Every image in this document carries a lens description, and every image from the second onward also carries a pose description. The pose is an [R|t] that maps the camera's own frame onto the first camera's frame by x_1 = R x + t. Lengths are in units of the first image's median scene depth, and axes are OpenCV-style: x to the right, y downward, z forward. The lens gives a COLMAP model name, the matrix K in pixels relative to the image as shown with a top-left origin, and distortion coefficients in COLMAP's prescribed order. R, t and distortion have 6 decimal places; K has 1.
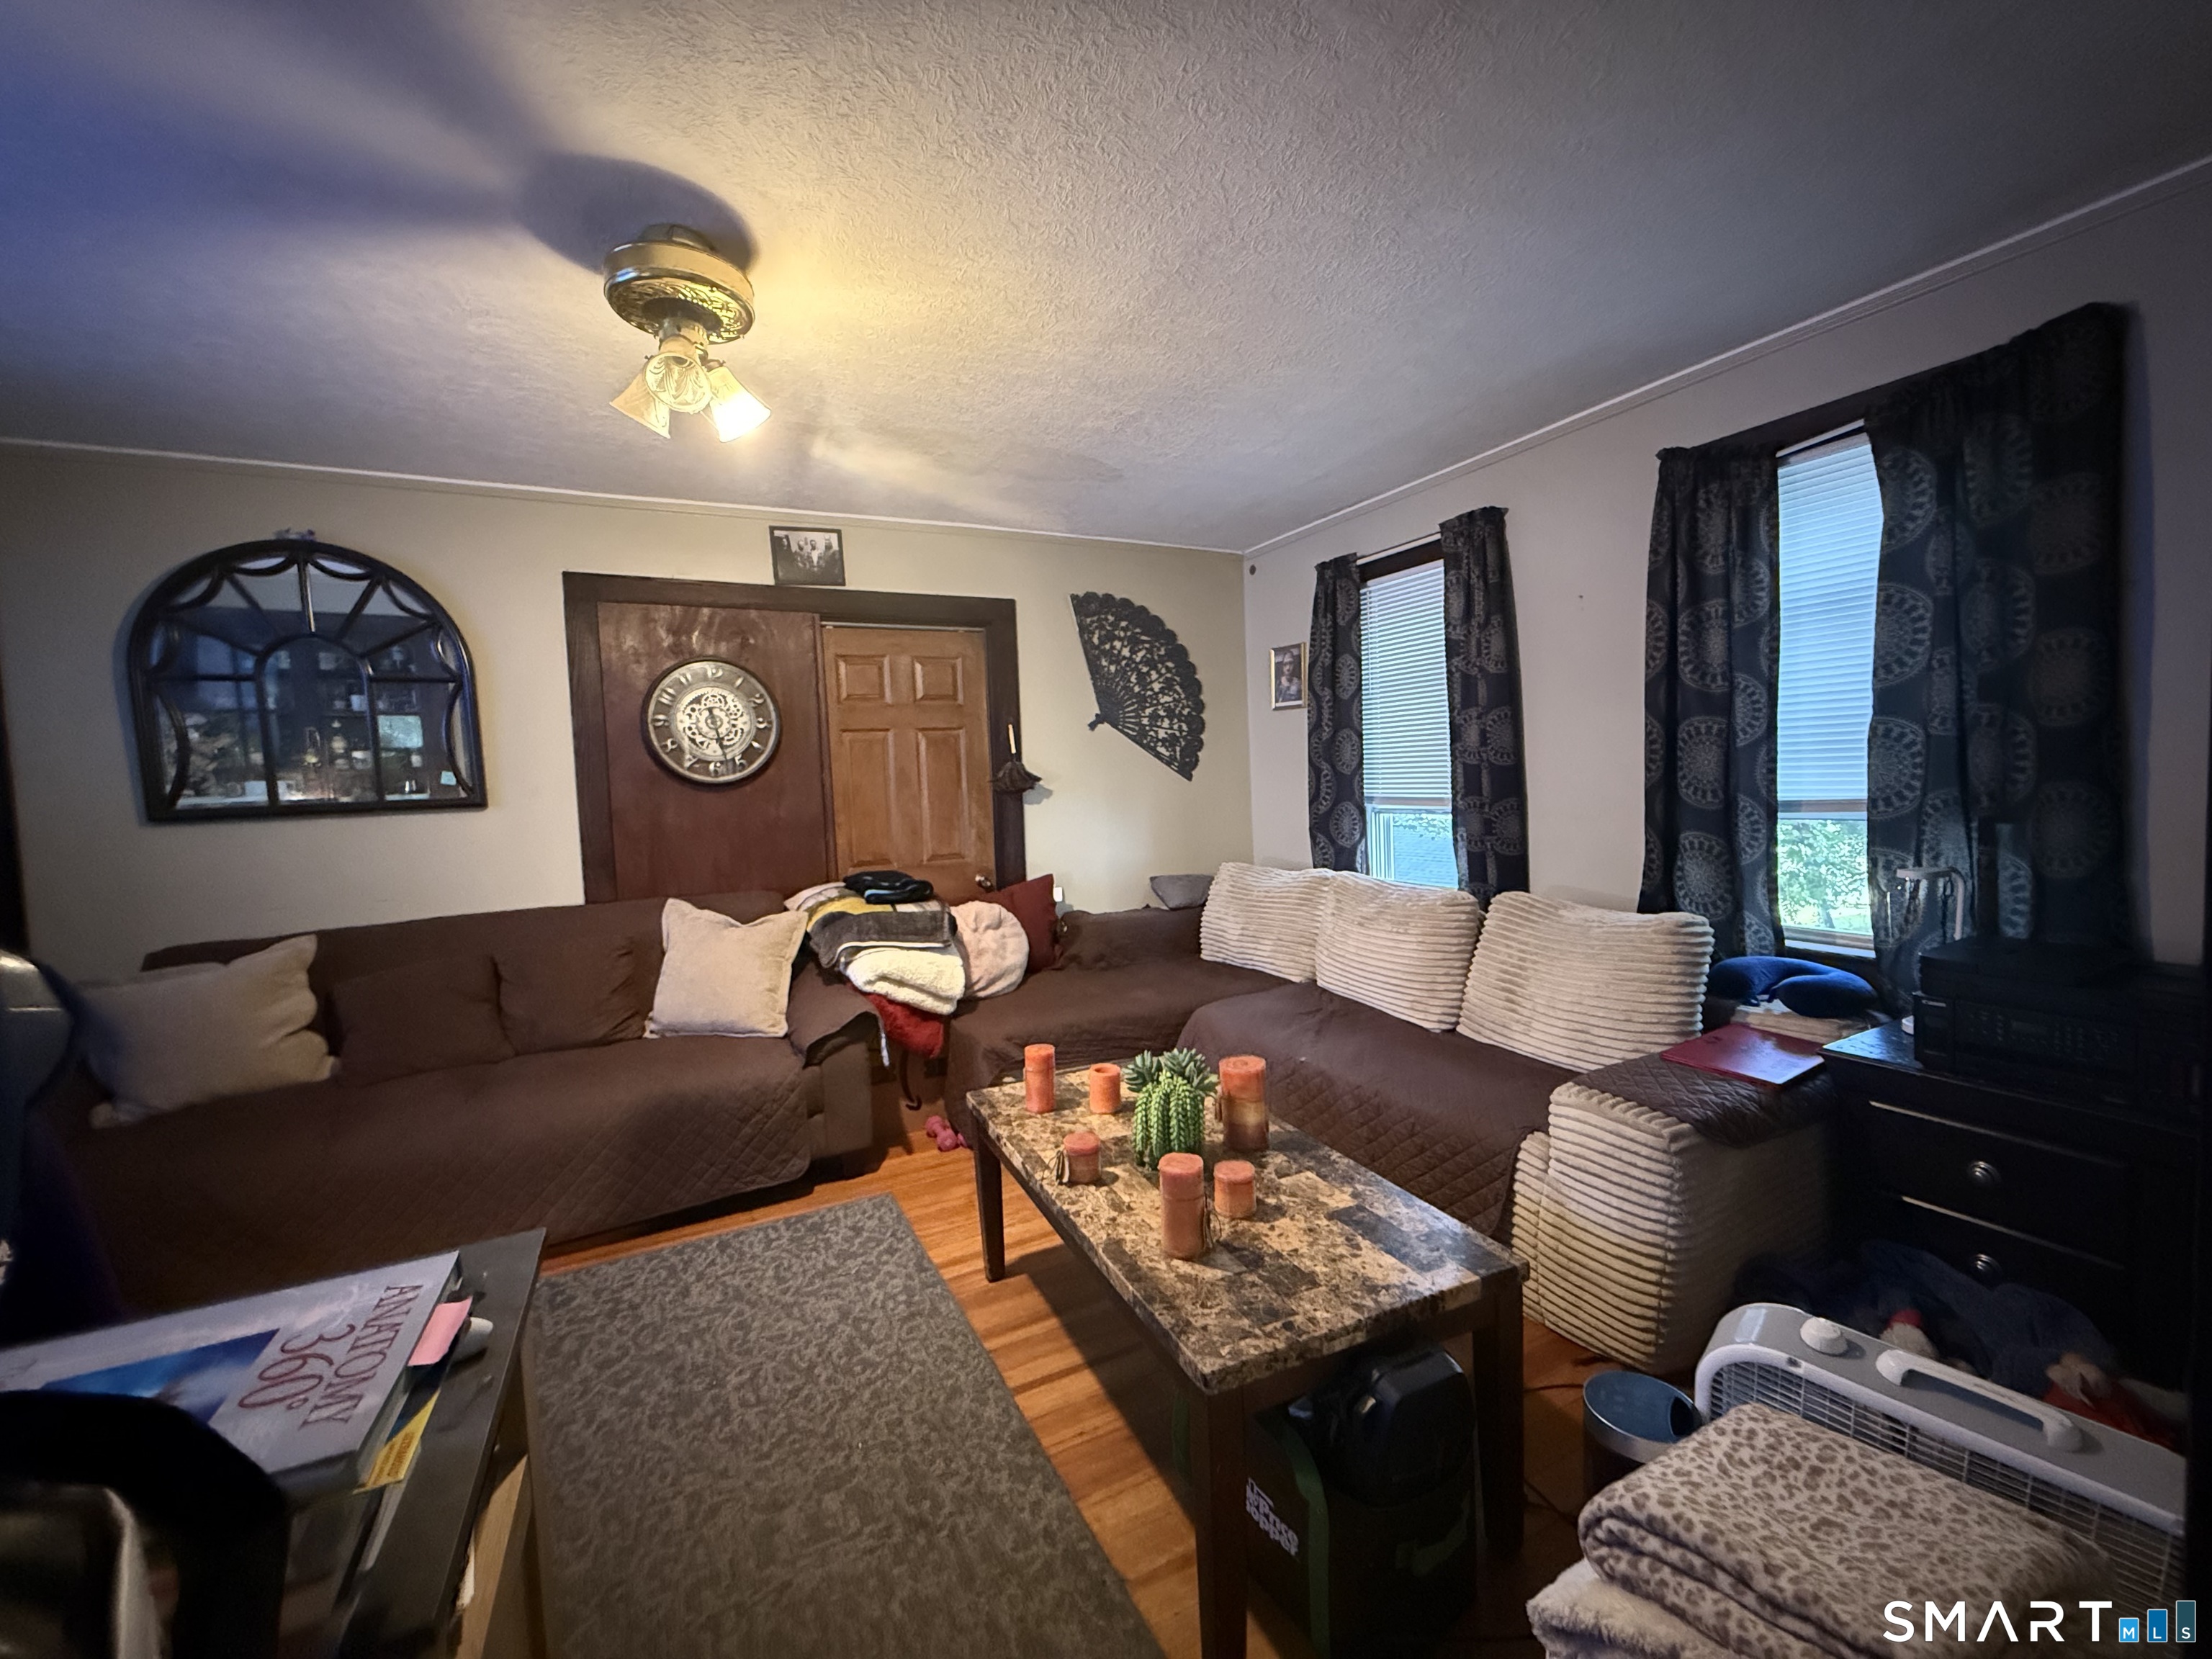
lens RADIAL K [[881.8, 0, 1103.9], [0, 881.8, 827.8], [0, 0, 1]] dist [0.000938, -0.000683]
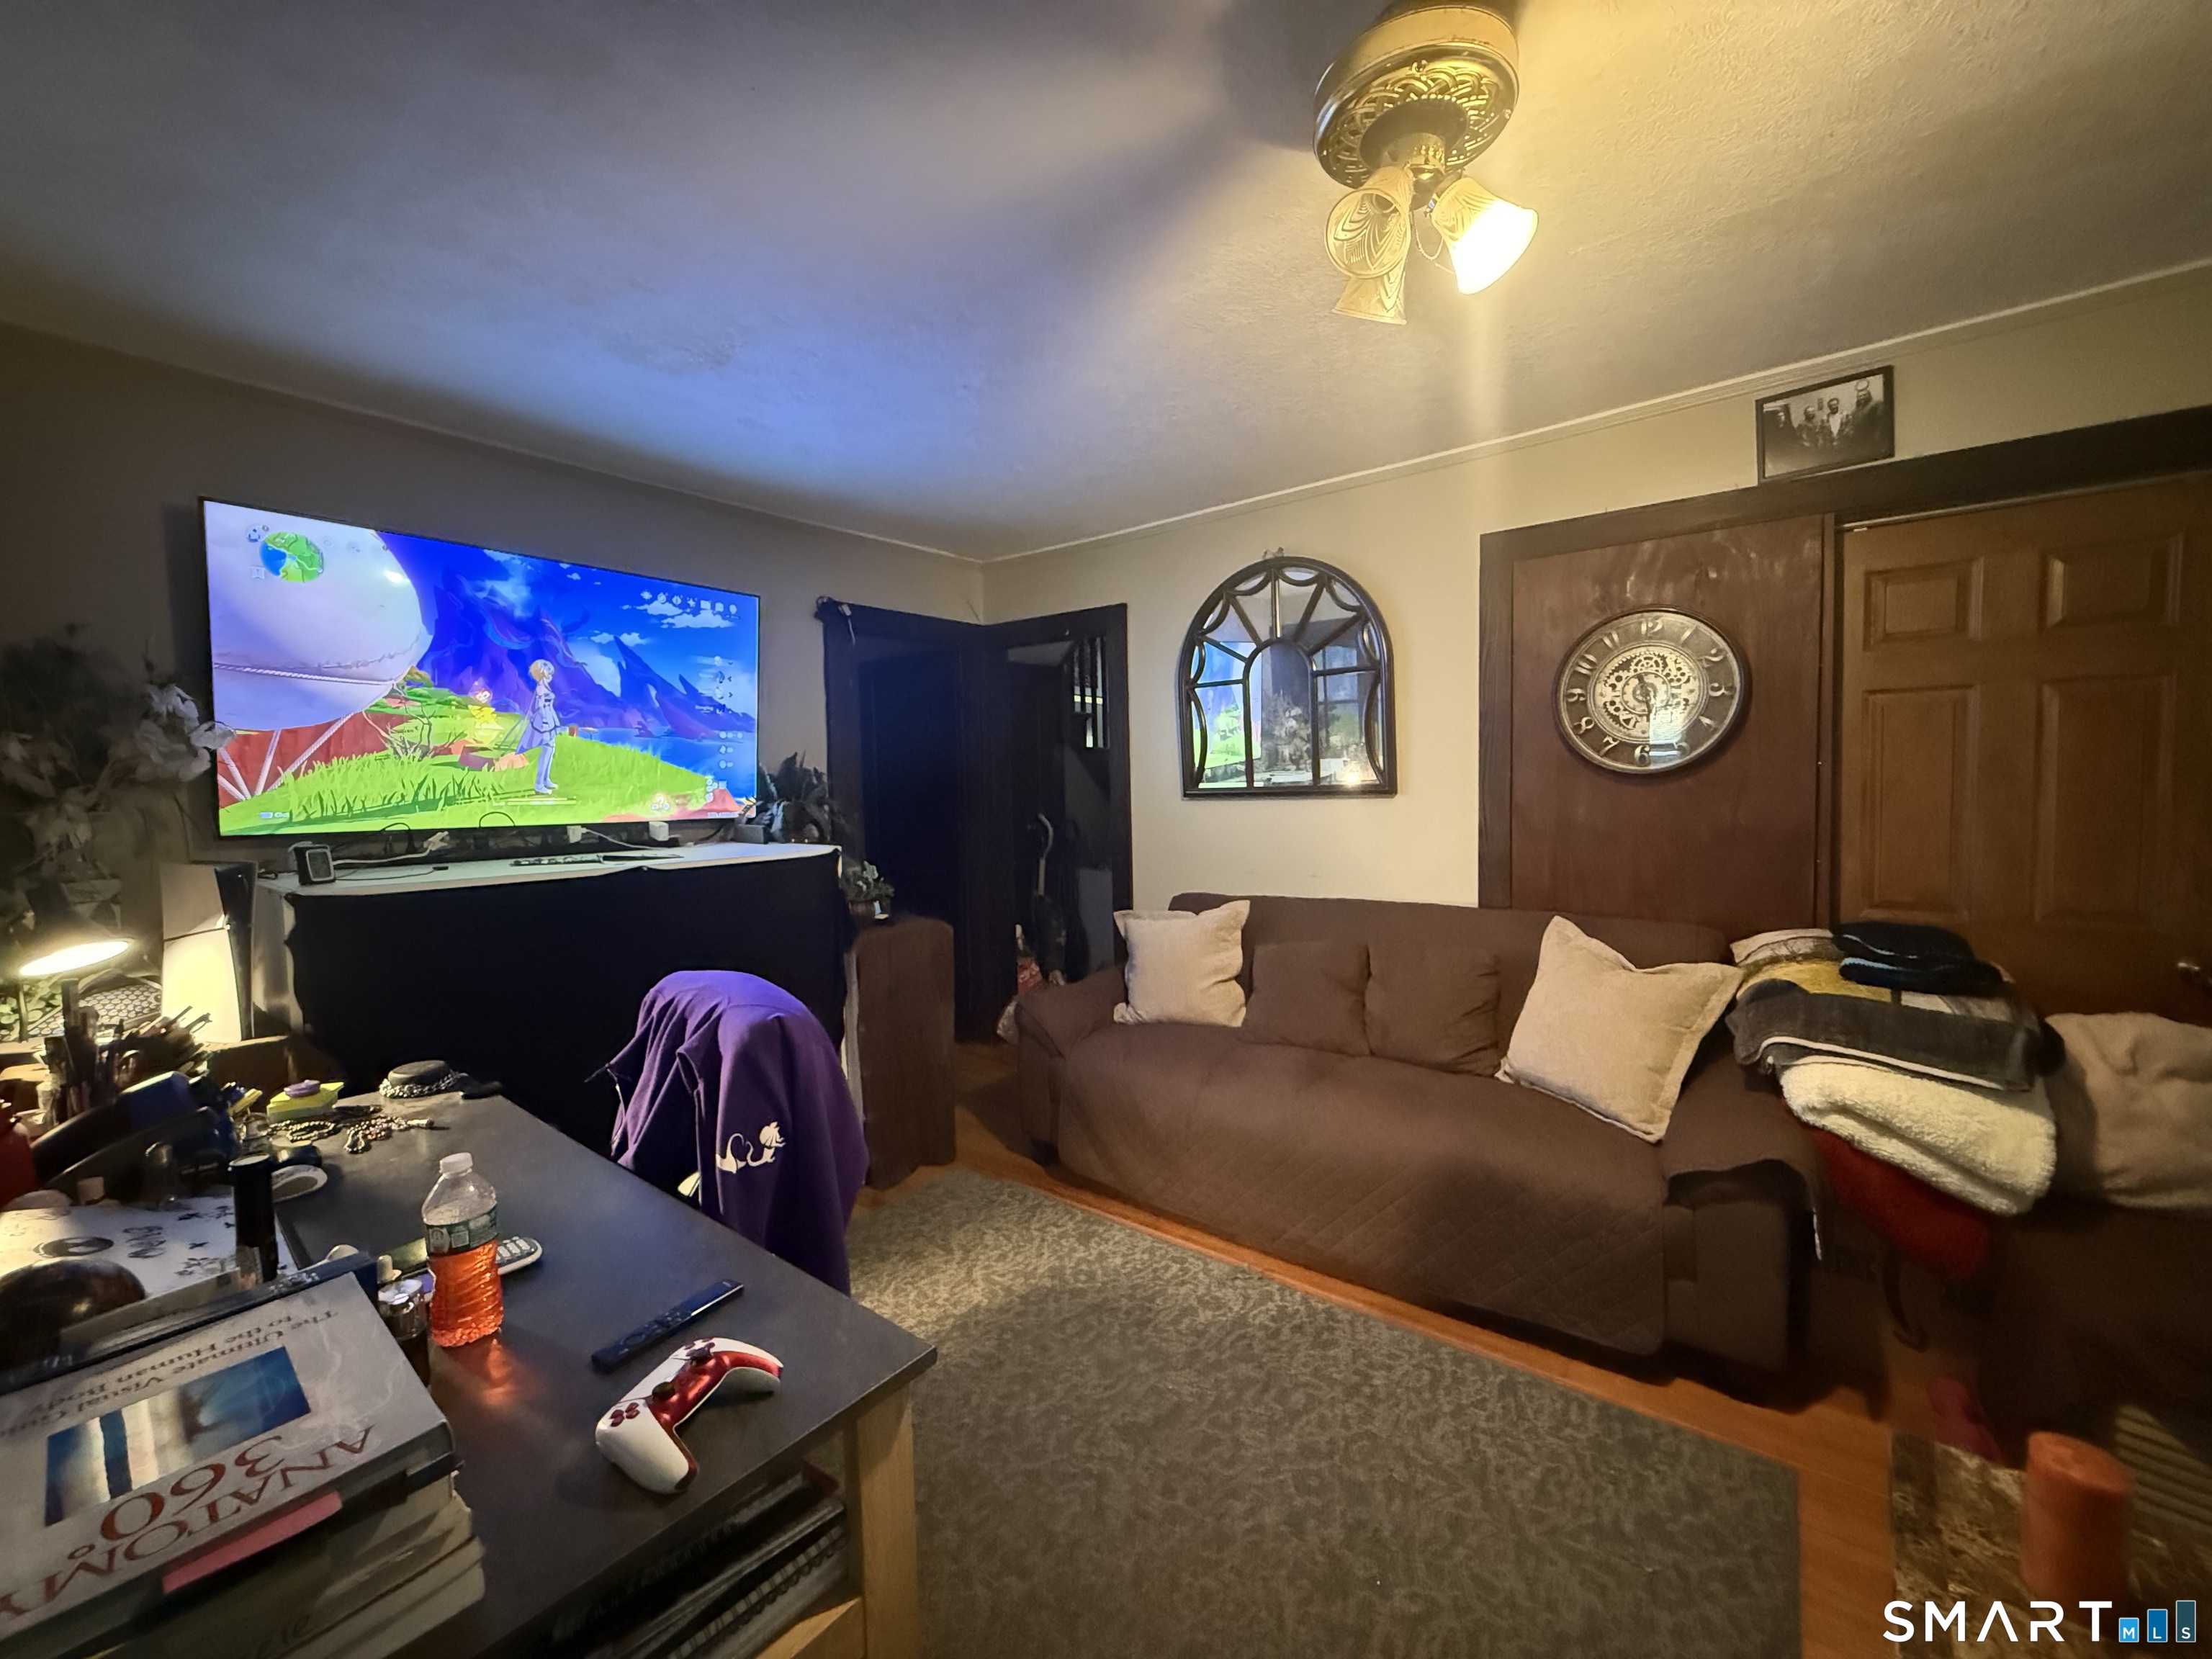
lens RADIAL K [[881.8, 0, 1103.9], [0, 881.8, 827.8], [0, 0, 1]] dist [0.000938, -0.000683]
pose [[0.424742, 0.078441, -0.901910, 0.057366], [-0.041148, 0.996882, 0.067323, -0.038324], [0.904379, 0.008517, 0.426646, 0.273267]]
